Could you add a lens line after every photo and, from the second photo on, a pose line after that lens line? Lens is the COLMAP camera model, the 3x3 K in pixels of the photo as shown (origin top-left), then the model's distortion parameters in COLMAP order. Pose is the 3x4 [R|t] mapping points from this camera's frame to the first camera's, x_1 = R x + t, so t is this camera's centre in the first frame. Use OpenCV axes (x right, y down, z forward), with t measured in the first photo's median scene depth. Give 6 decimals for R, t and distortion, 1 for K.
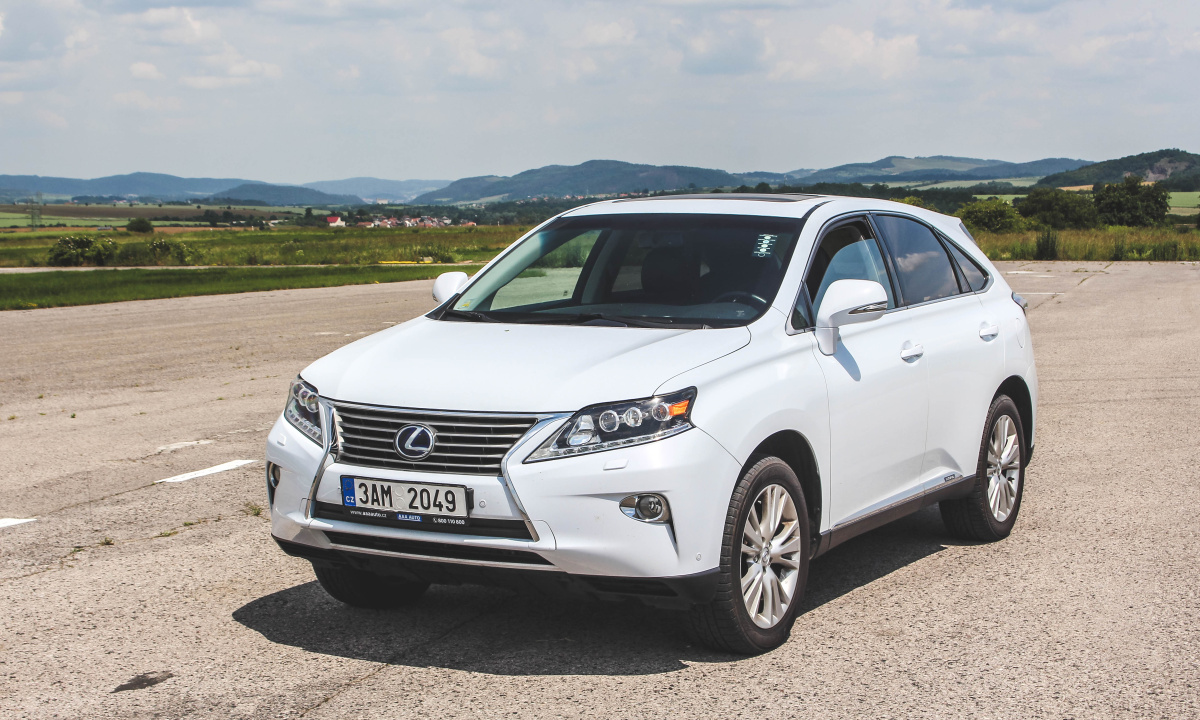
lens RADIAL K [[2316.4, 0, 600.1], [0, 2316.4, 359.9], [0, 0, 1]] dist [-0.076122, 0.000000]
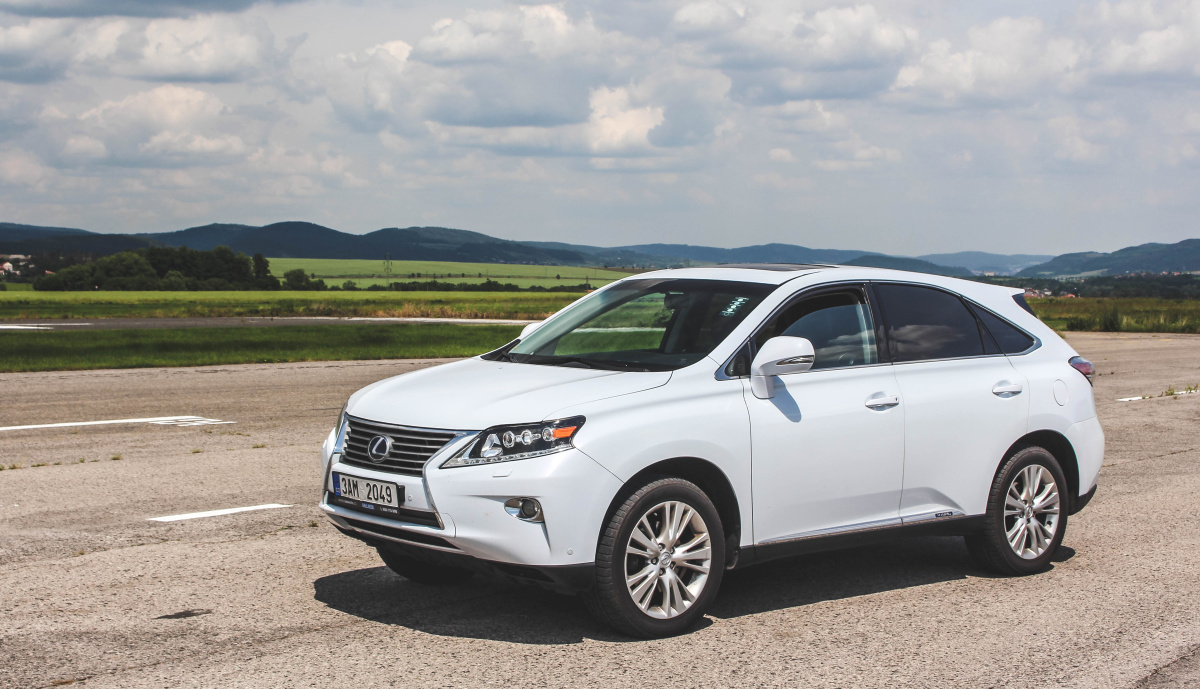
lens RADIAL K [[2167.0, 0, 599.9], [0, 2167.0, 345.7], [0, 0, 1]] dist [-0.069838, 0.000000]
pose [[0.918545, 0.031552, -0.394055, 0.455524], [-0.045424, 0.998631, -0.025922, 0.003433], [0.392698, 0.041710, 0.918721, -0.060436]]
